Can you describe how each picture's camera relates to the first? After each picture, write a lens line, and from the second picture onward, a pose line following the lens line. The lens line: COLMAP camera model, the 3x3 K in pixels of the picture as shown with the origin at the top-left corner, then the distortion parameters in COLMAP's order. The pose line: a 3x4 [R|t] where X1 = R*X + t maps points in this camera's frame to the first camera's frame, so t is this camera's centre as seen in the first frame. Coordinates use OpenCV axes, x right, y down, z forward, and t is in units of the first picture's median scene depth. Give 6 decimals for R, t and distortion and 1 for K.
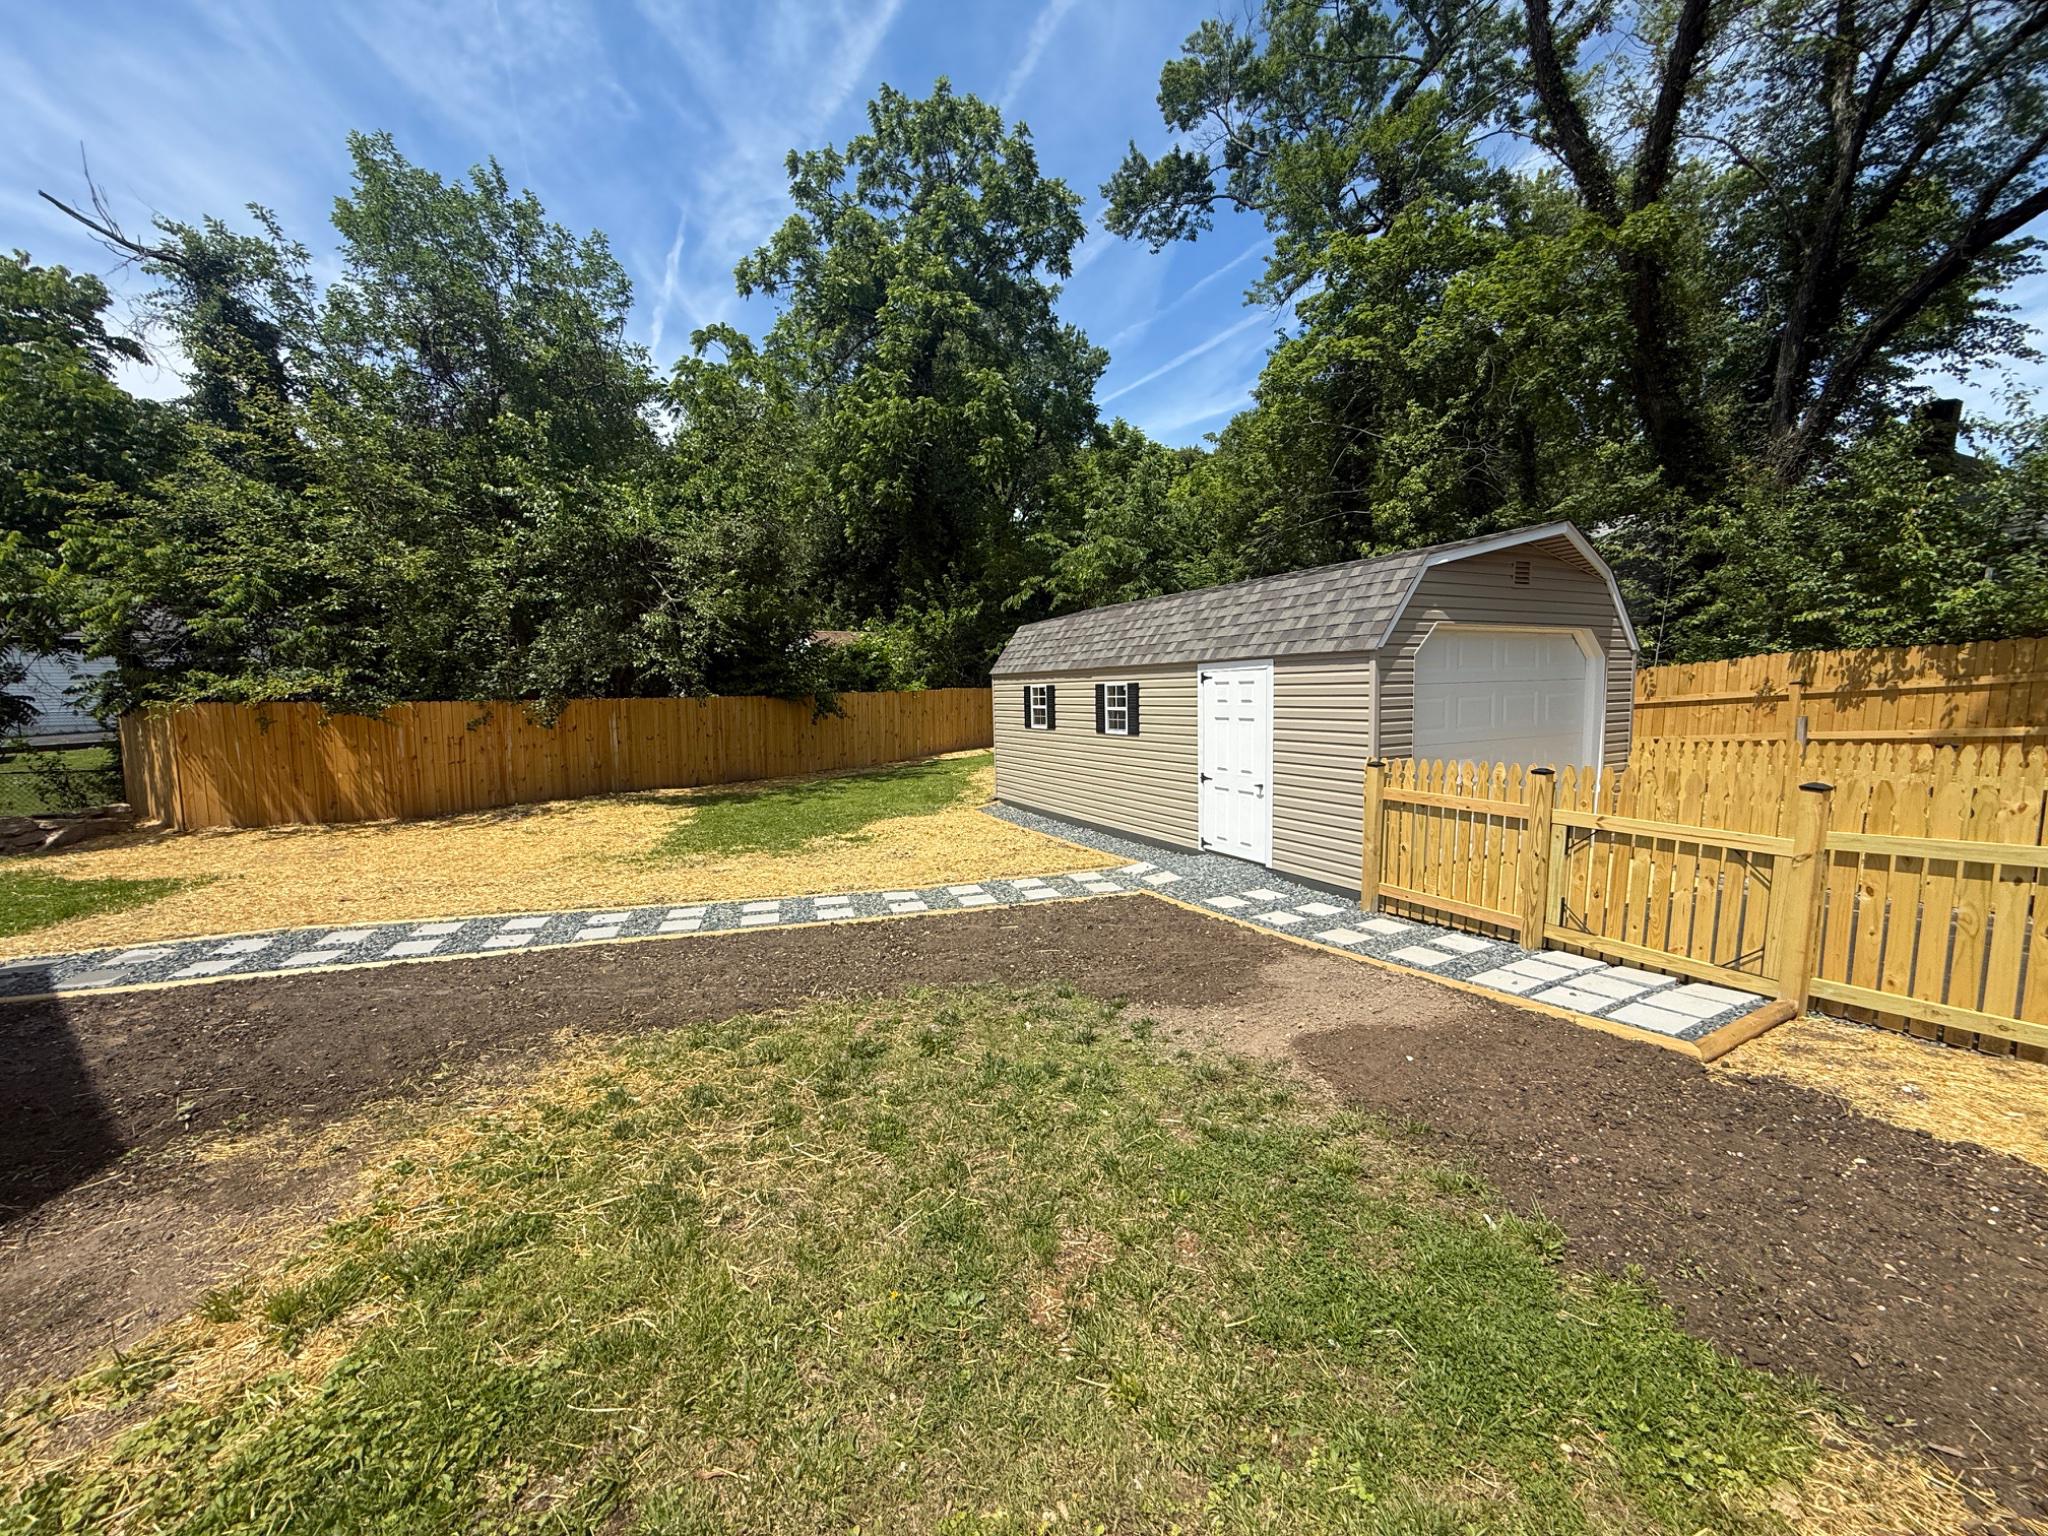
lens RADIAL K [[807.9, 0, 1024.0], [0, 807.9, 768.0], [0, 0, 1]] dist [0.001052, 0.000199]
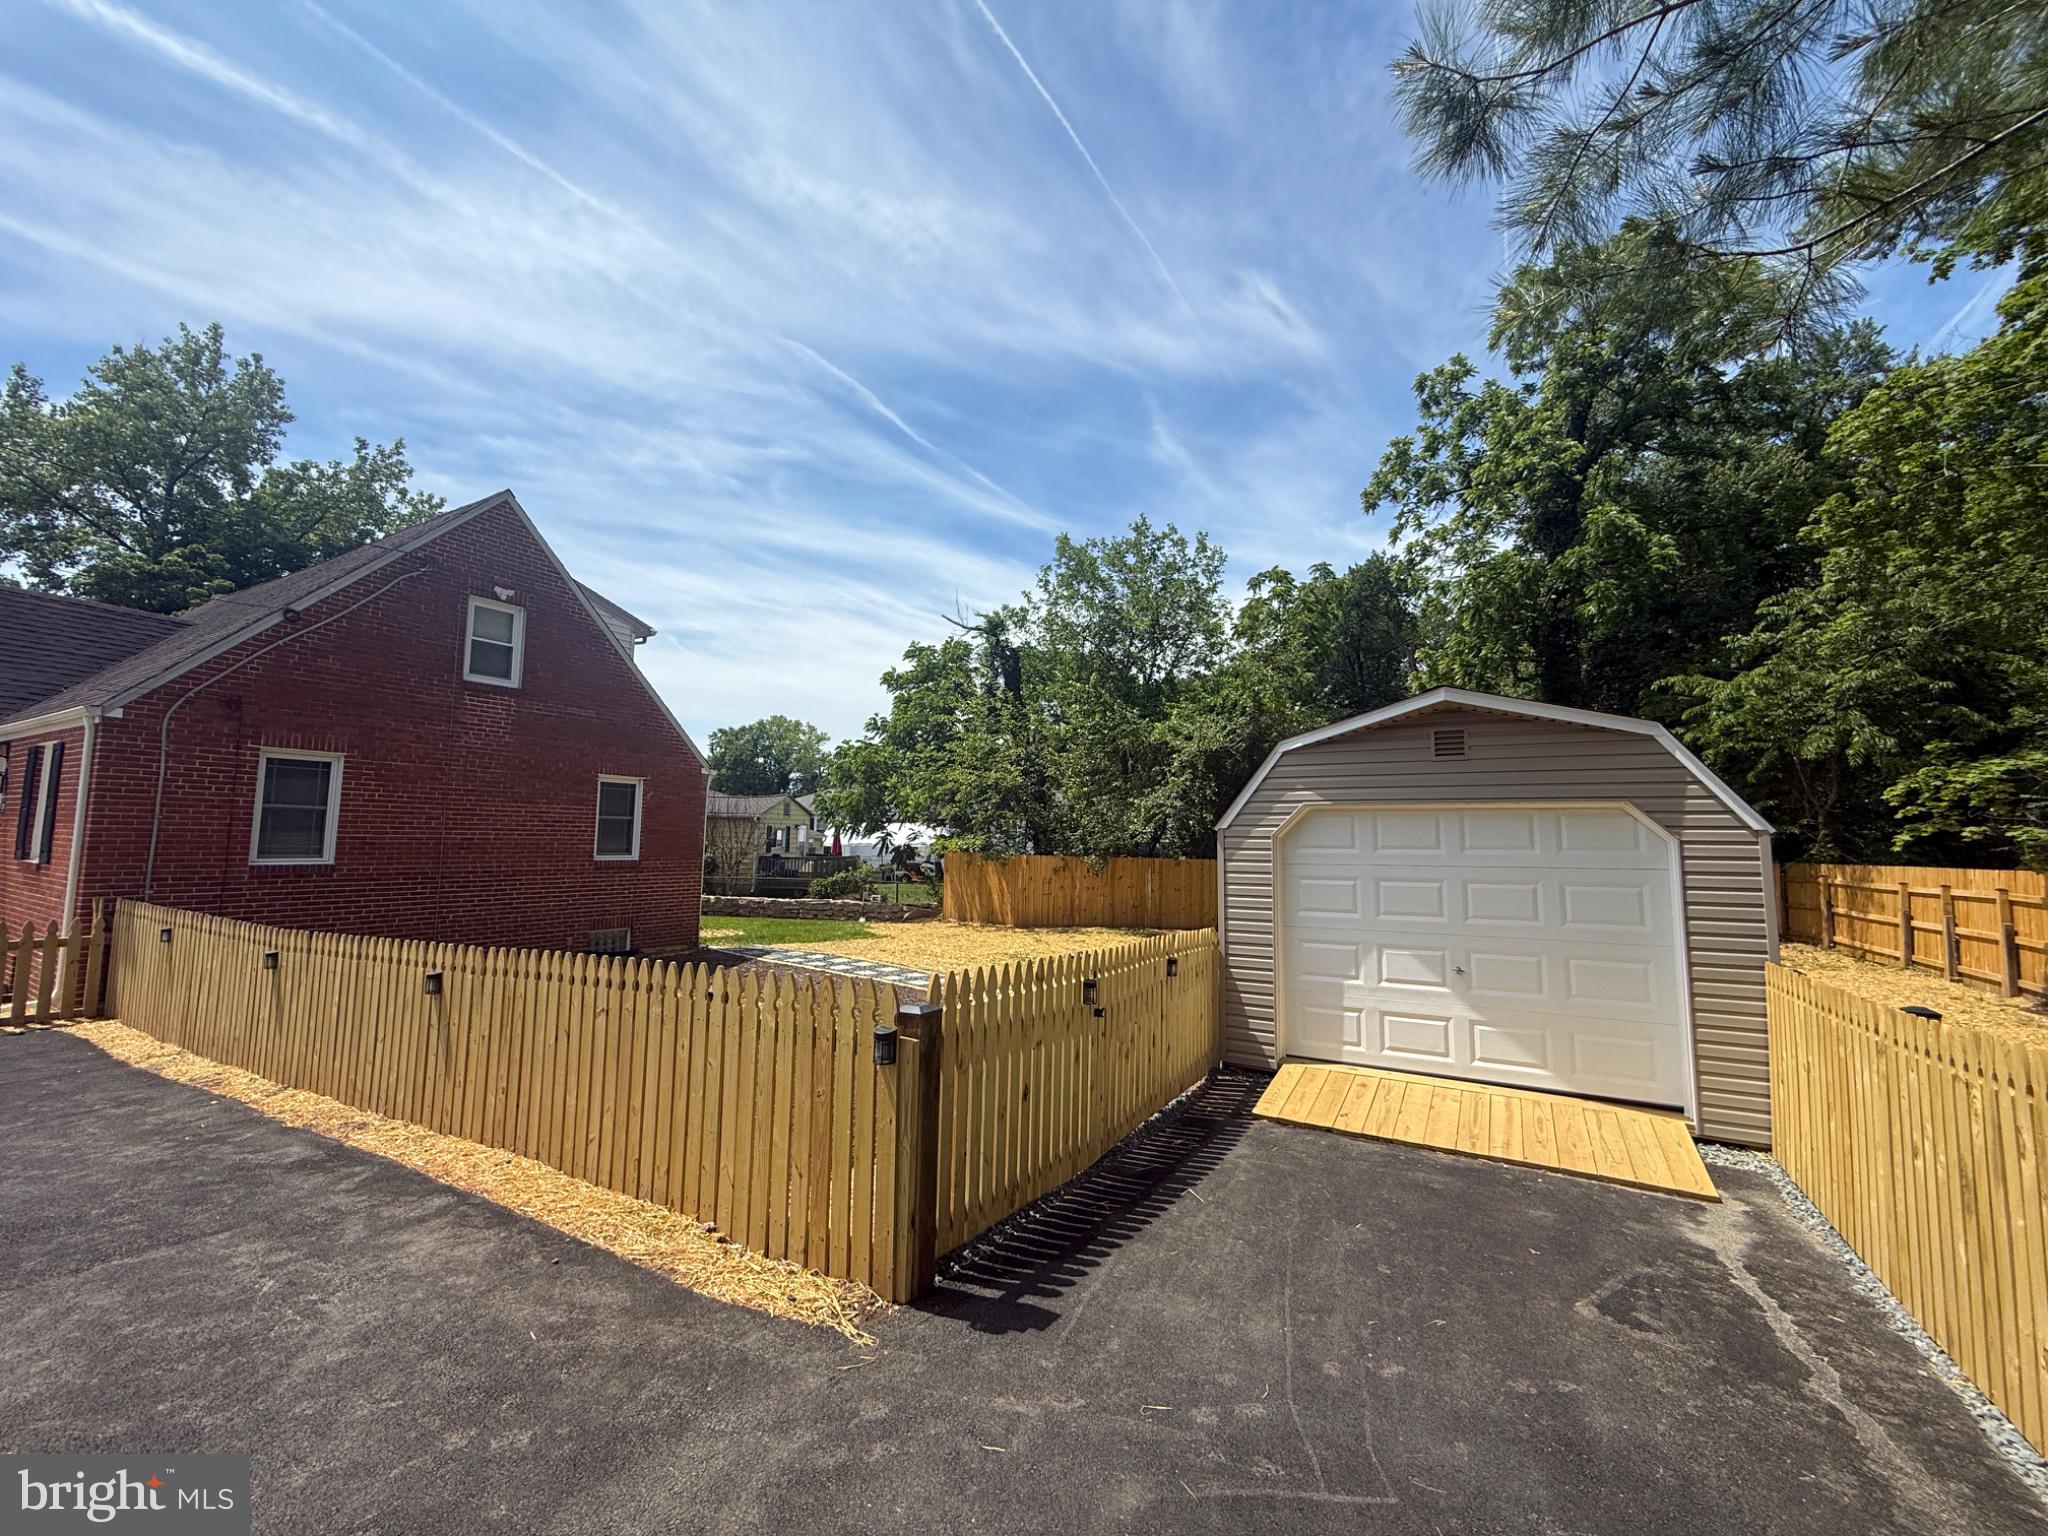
lens RADIAL K [[813.2, 0, 1020.2], [0, 813.2, 767.7], [0, 0, 1]] dist [-0.002401, 0.000370]
pose [[0.538777, -0.059849, -0.840320, 0.843242], [-0.110182, 0.983900, -0.140718, -0.029733], [0.835212, 0.168404, 0.523509, 0.112123]]
